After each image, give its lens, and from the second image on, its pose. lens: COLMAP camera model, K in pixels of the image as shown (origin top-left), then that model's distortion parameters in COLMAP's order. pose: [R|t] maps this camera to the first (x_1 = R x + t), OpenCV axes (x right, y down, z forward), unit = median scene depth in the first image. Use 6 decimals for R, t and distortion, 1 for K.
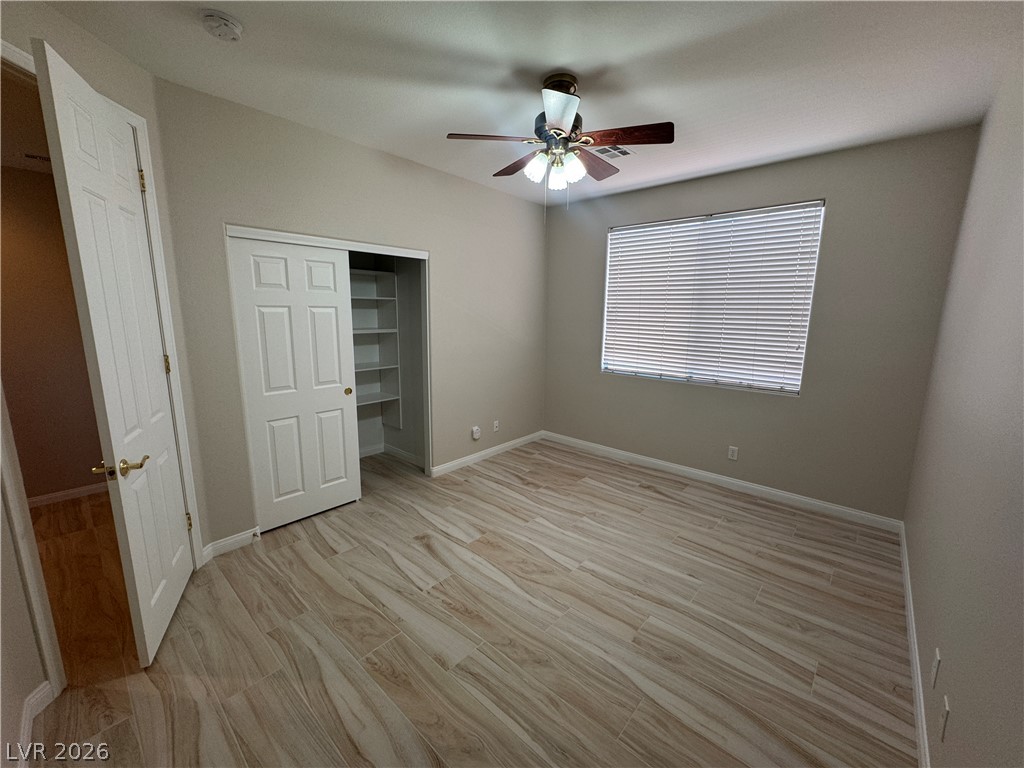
lens RADIAL K [[411.6, 0, 511.4], [0, 411.6, 380.6], [0, 0, 1]] dist [-0.003893, -0.000055]
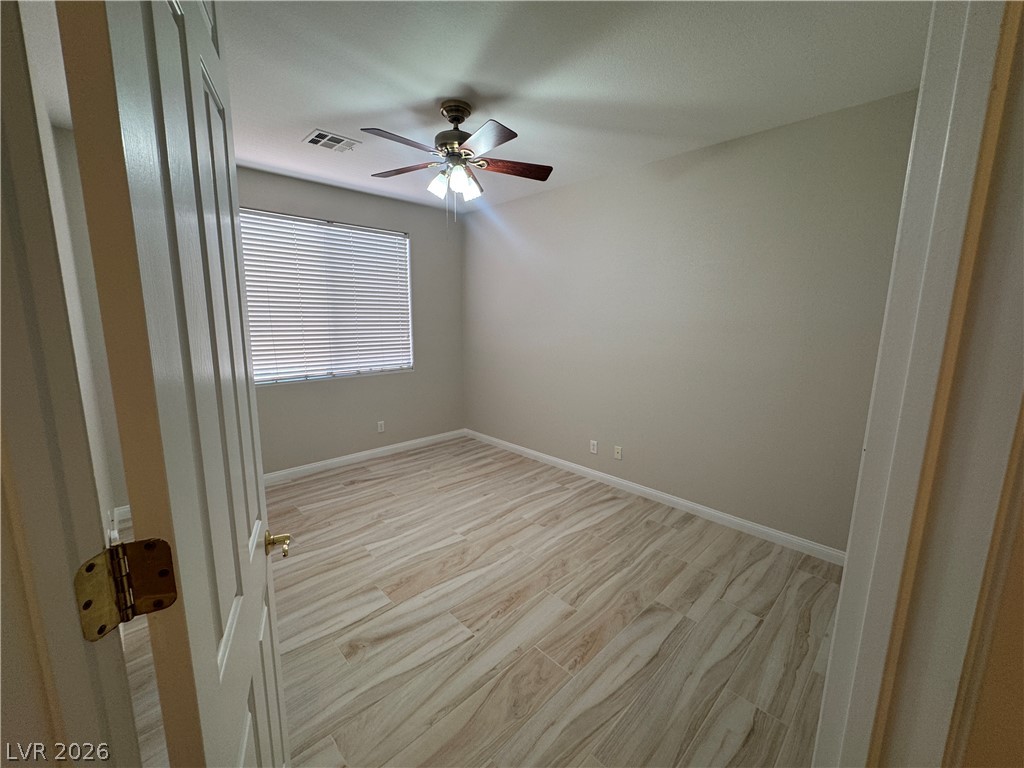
lens RADIAL K [[411.6, 0, 513.4], [0, 411.6, 380.2], [0, 0, 1]] dist [-0.003893, -0.000055]
pose [[0.073361, -0.169159, 0.982855, -0.785136], [0.161625, 0.974499, 0.155657, -0.109231], [-0.984122, 0.147434, 0.098831, 0.608305]]
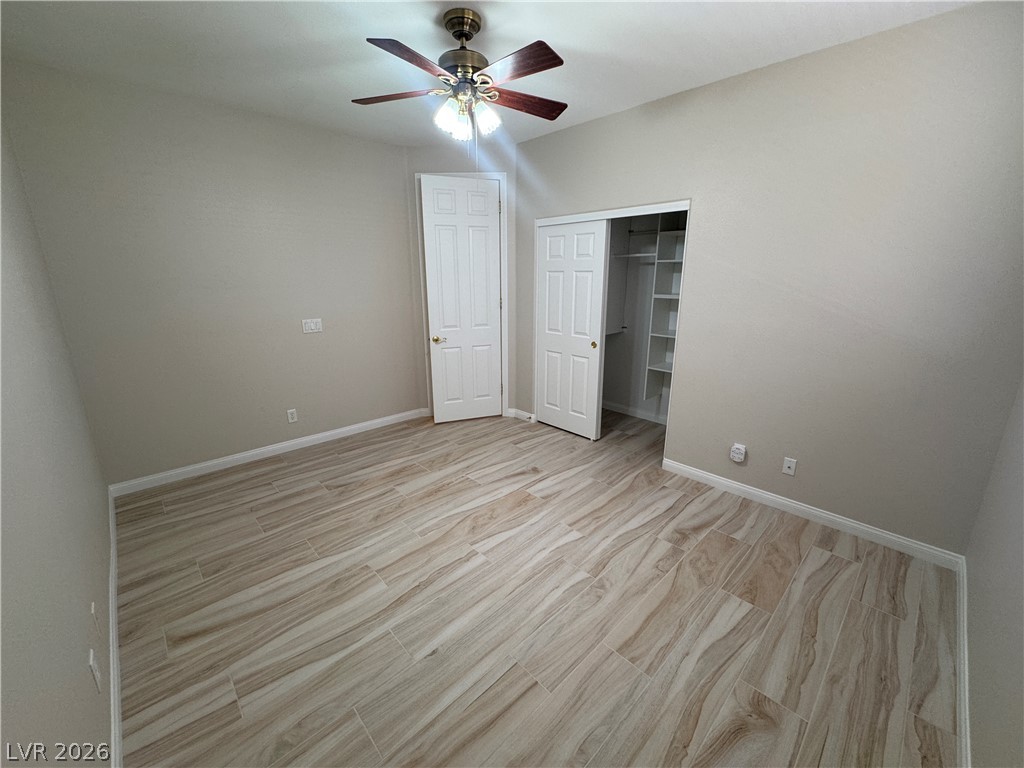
lens RADIAL K [[411.6, 0, 515.6], [0, 411.6, 382.5], [0, 0, 1]] dist [-0.003893, -0.000055]
pose [[-0.075505, 0.243049, -0.967071, 0.862001], [-0.169233, 0.952646, 0.252637, -0.144280], [0.982680, 0.182735, -0.030797, 0.933795]]
